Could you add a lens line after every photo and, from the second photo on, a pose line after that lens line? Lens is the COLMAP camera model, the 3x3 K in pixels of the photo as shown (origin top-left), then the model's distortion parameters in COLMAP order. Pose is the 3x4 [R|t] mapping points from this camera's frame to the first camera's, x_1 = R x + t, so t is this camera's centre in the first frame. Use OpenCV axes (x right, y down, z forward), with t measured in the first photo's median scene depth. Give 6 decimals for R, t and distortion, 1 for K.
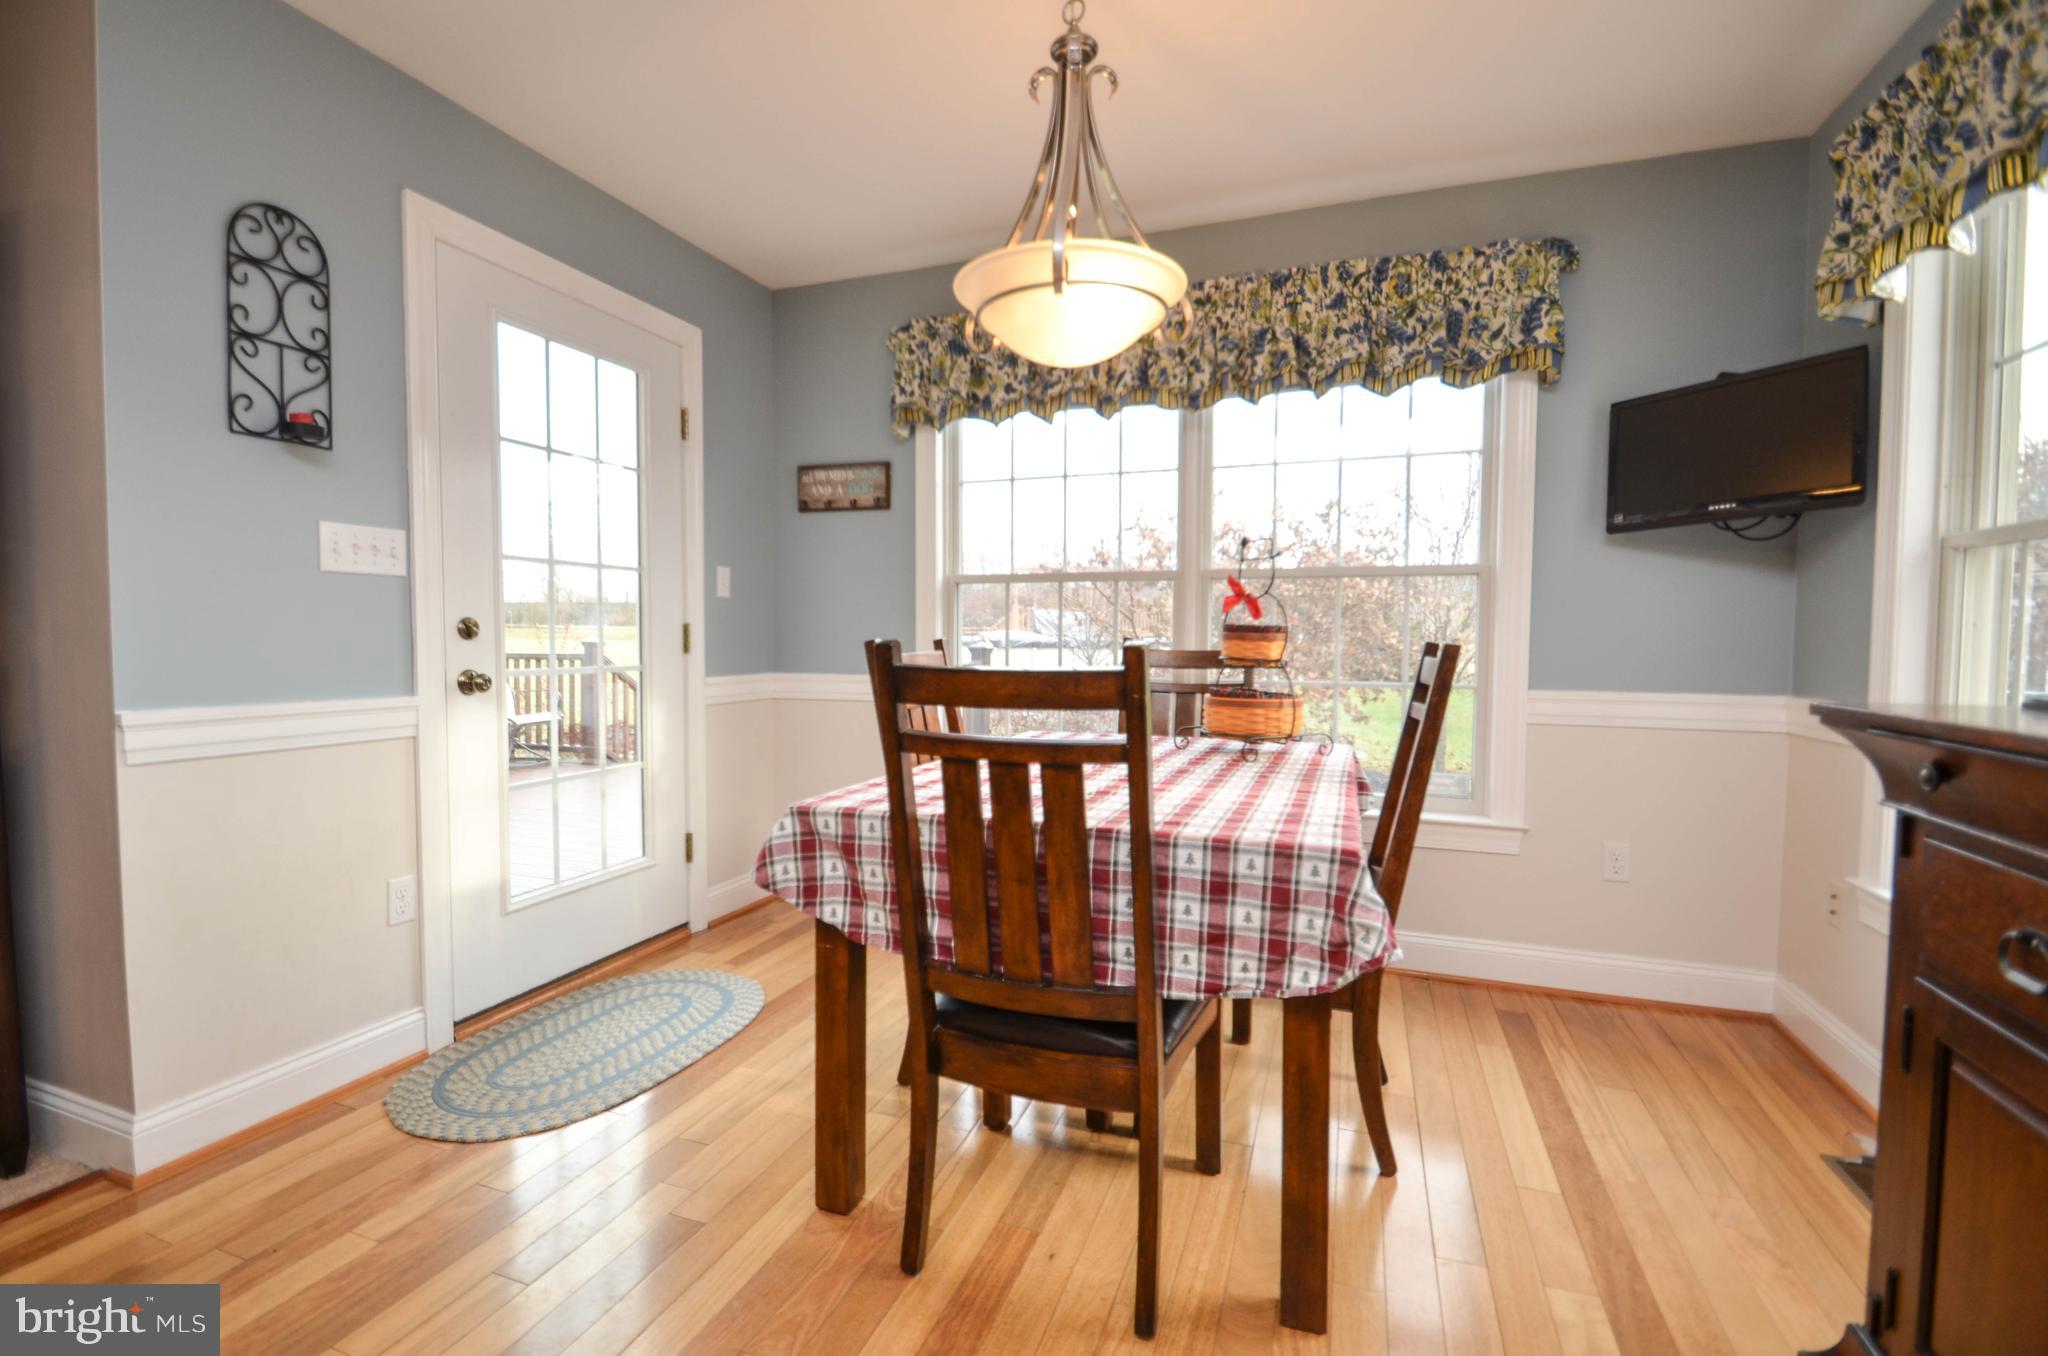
lens RADIAL K [[946.3, 0, 1023.7], [0, 946.3, 684.2], [0, 0, 1]] dist [0.002669, -0.006309]
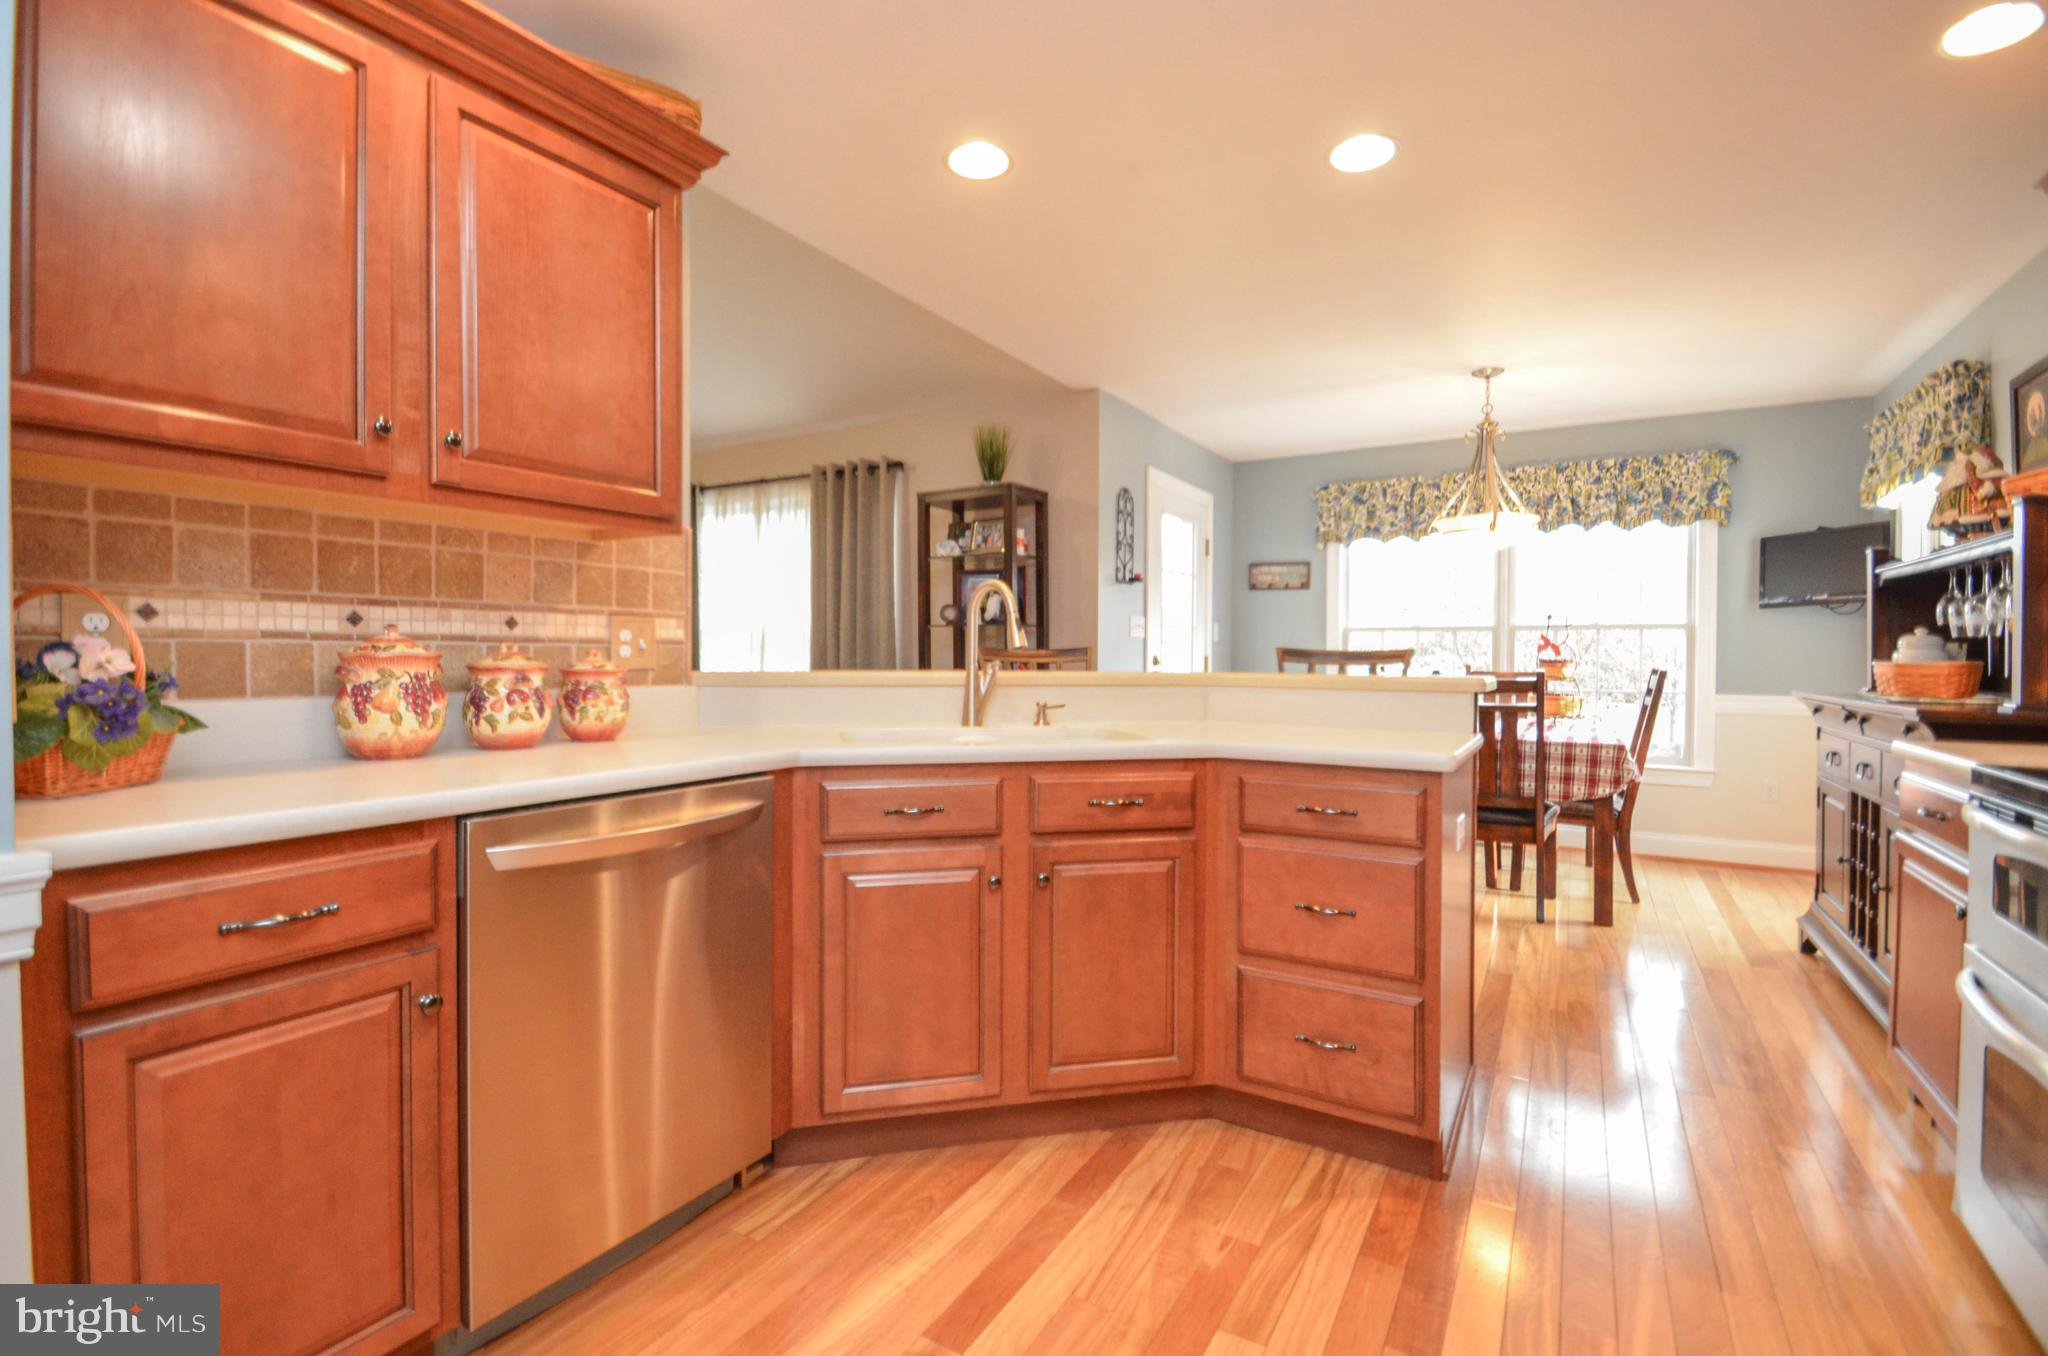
lens RADIAL K [[946.3, 0, 1038.3], [0, 946.3, 672.8], [0, 0, 1]] dist [0.002669, -0.006309]
pose [[0.983520, -0.001813, -0.180790, -0.408849], [-0.003350, 0.999595, -0.028245, 0.022263], [0.180768, 0.028385, 0.983116, -1.003551]]
